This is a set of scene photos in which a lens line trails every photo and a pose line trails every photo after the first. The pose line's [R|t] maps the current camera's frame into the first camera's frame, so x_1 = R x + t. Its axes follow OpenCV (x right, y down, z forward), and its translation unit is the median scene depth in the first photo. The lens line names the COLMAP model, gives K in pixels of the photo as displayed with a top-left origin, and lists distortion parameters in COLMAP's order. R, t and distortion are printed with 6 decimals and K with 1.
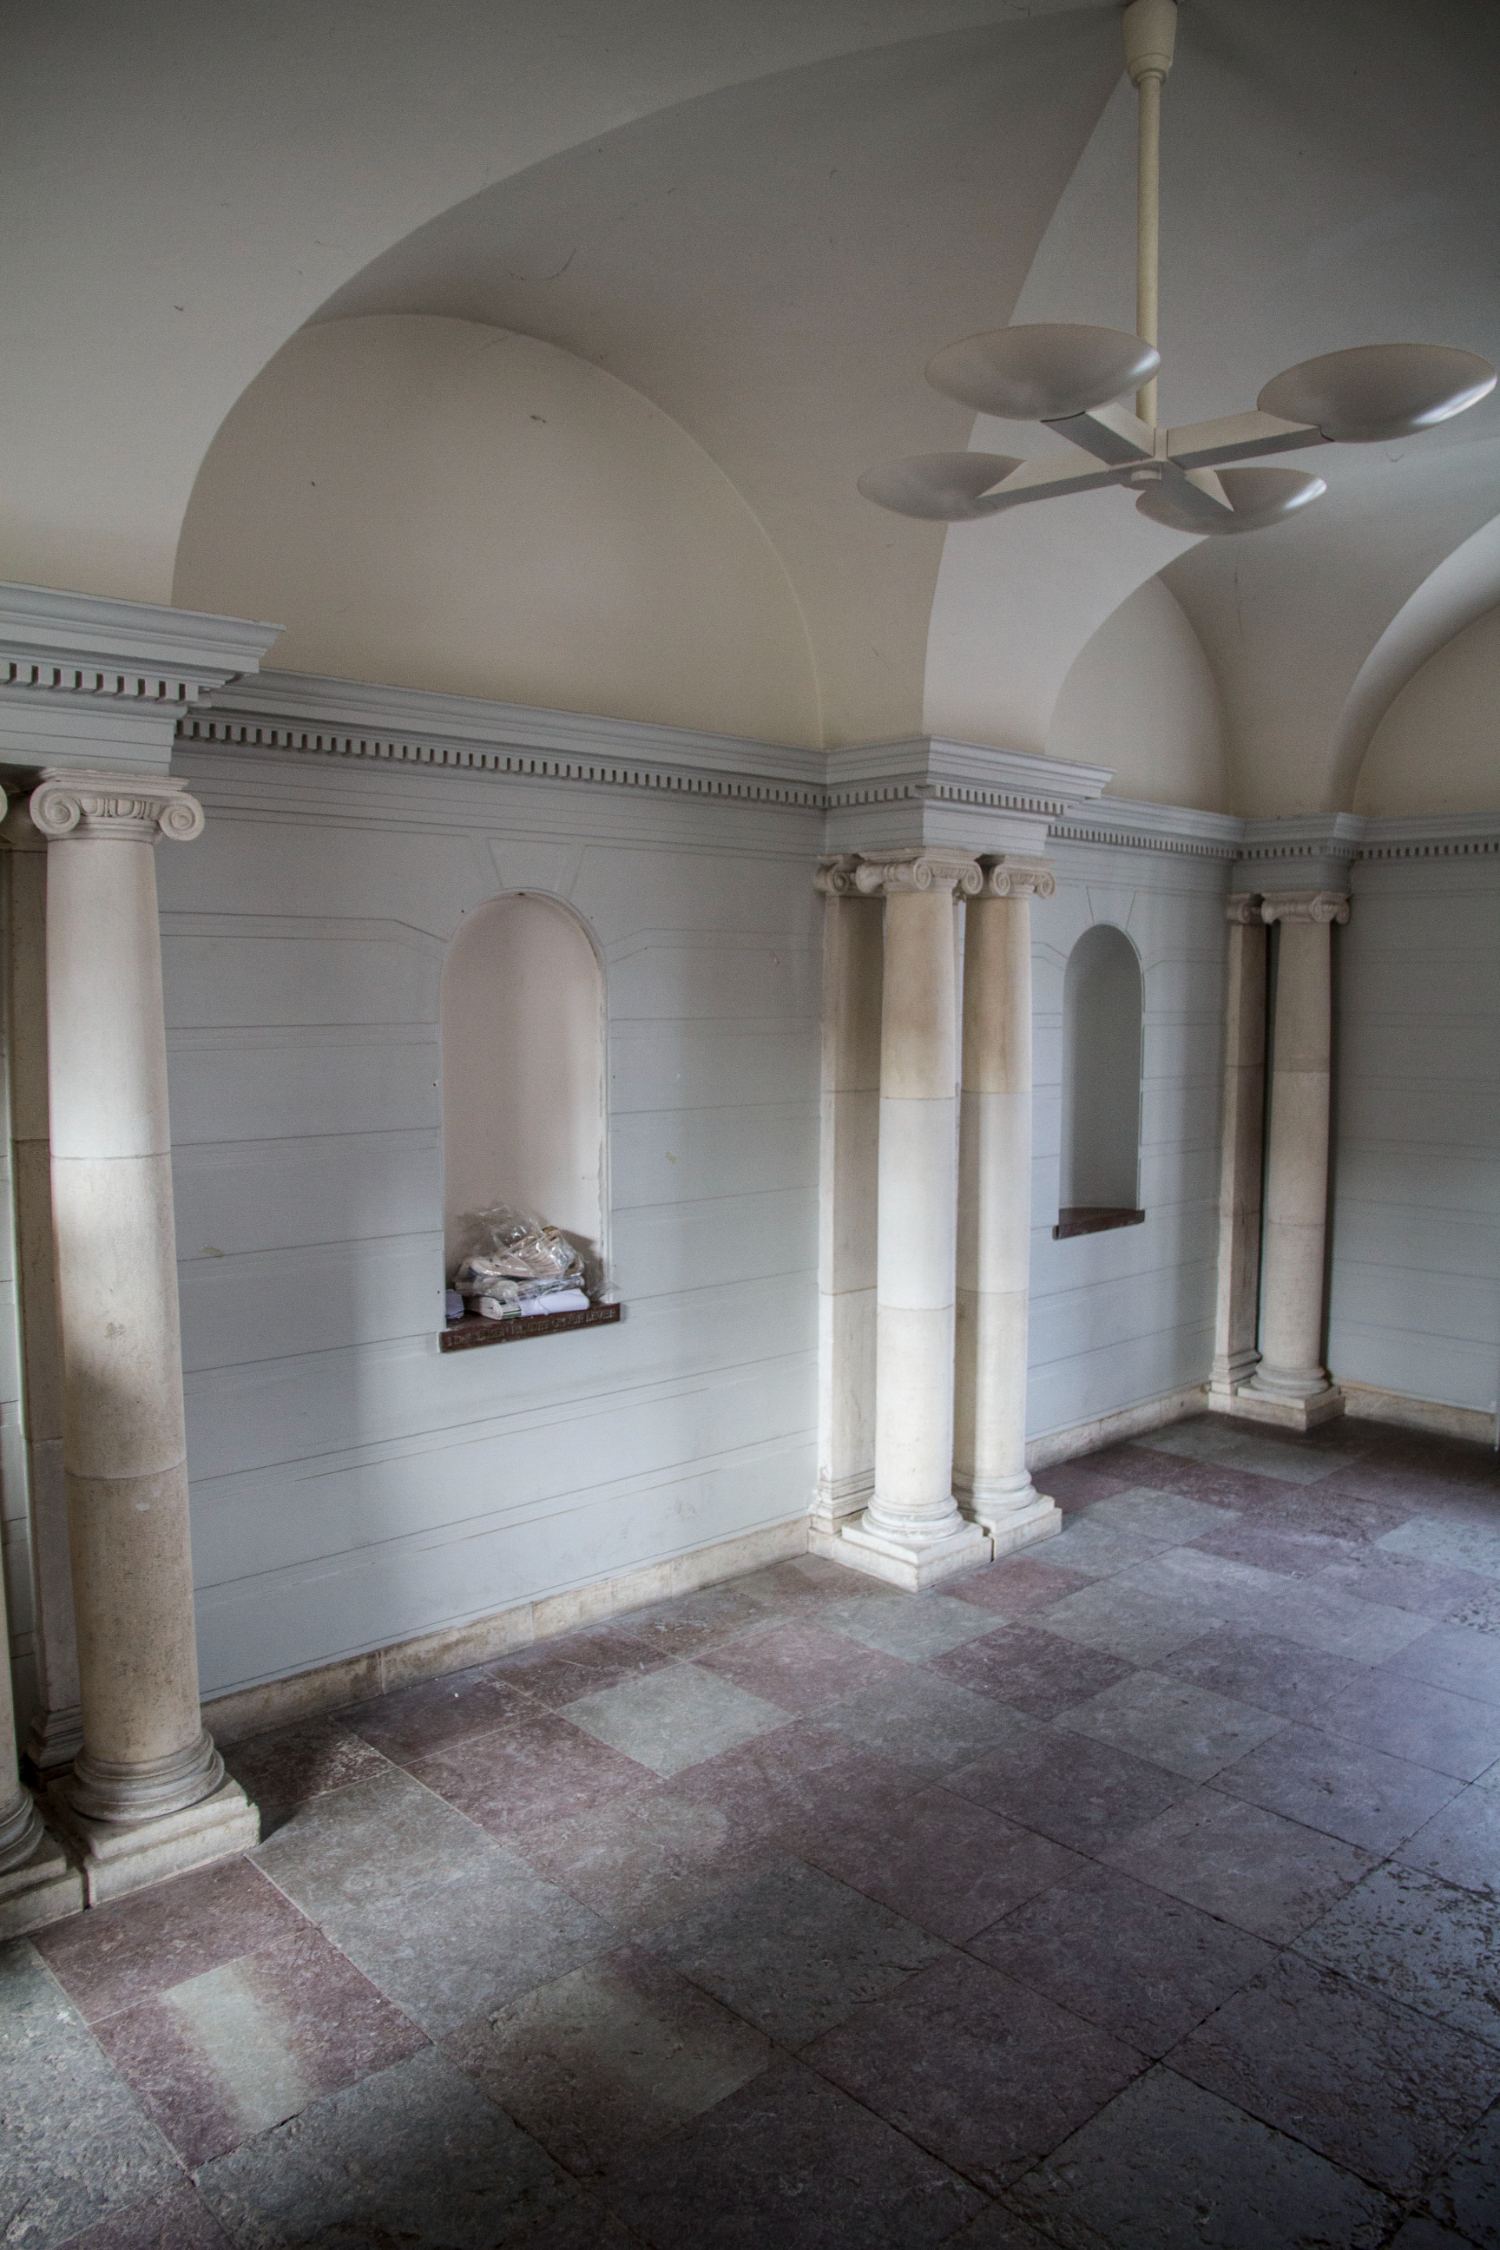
lens RADIAL K [[1545.3, 0, 745.5], [0, 1545.3, 1118.9], [0, 0, 1]] dist [-0.095237, 0.058428]
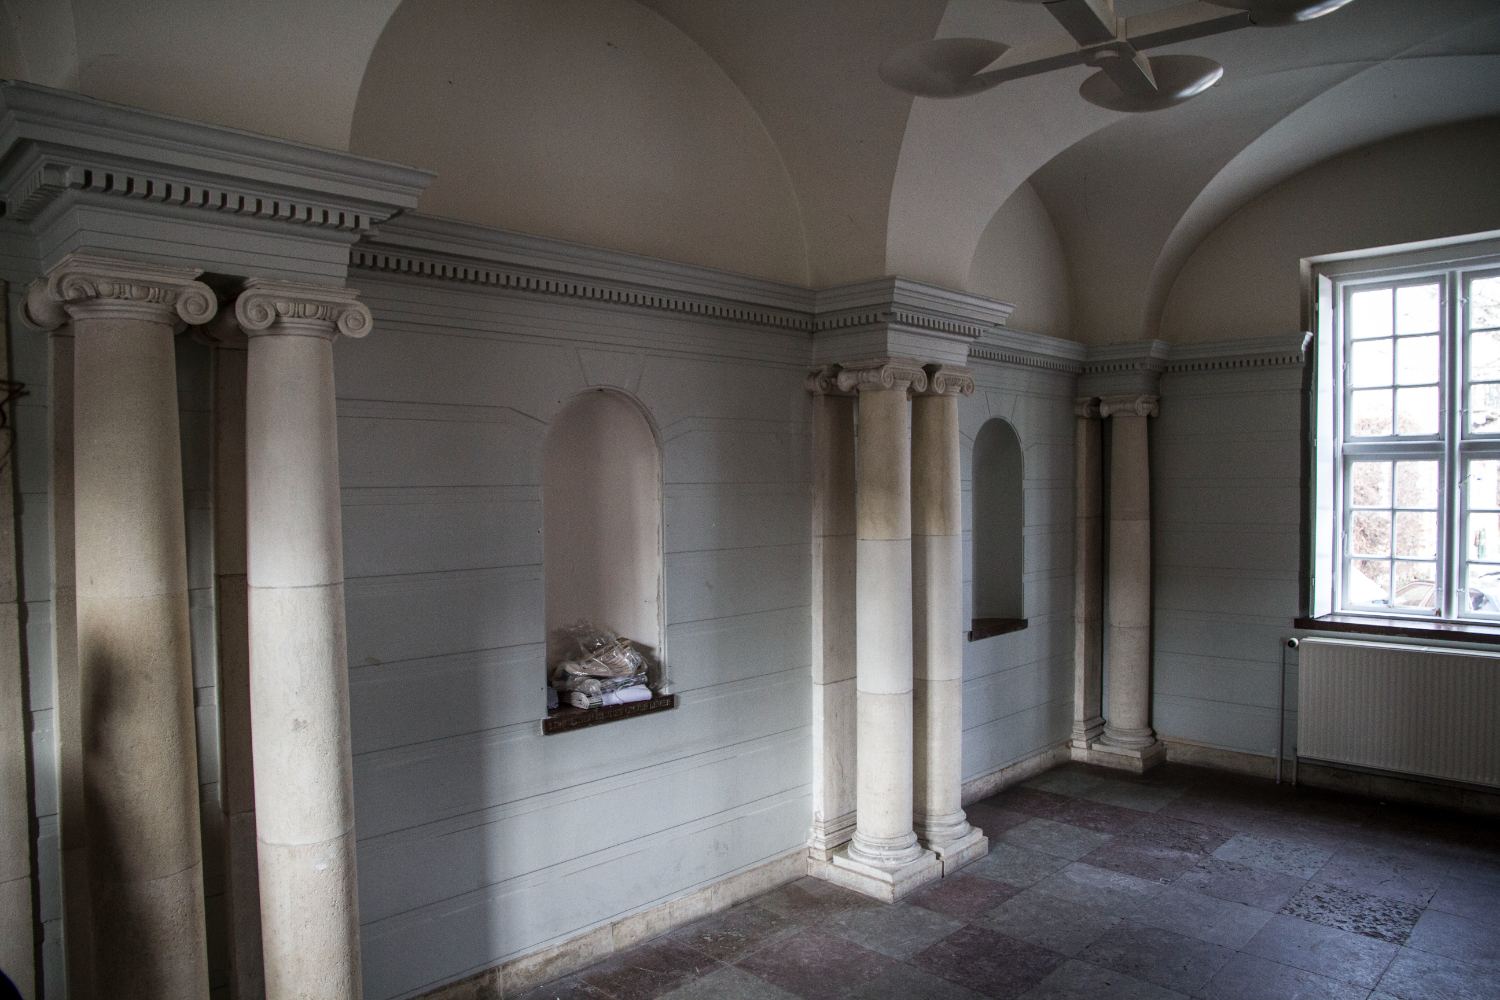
lens RADIAL K [[1030.2, 0, 754.7], [0, 1030.2, 509.1], [0, 0, 1]] dist [-0.095237, 0.058428]
pose [[0.998583, -0.012601, 0.051709, -0.055616], [0.015463, 0.998349, -0.055321, 0.009030], [-0.050927, 0.056043, 0.997129, 0.097333]]
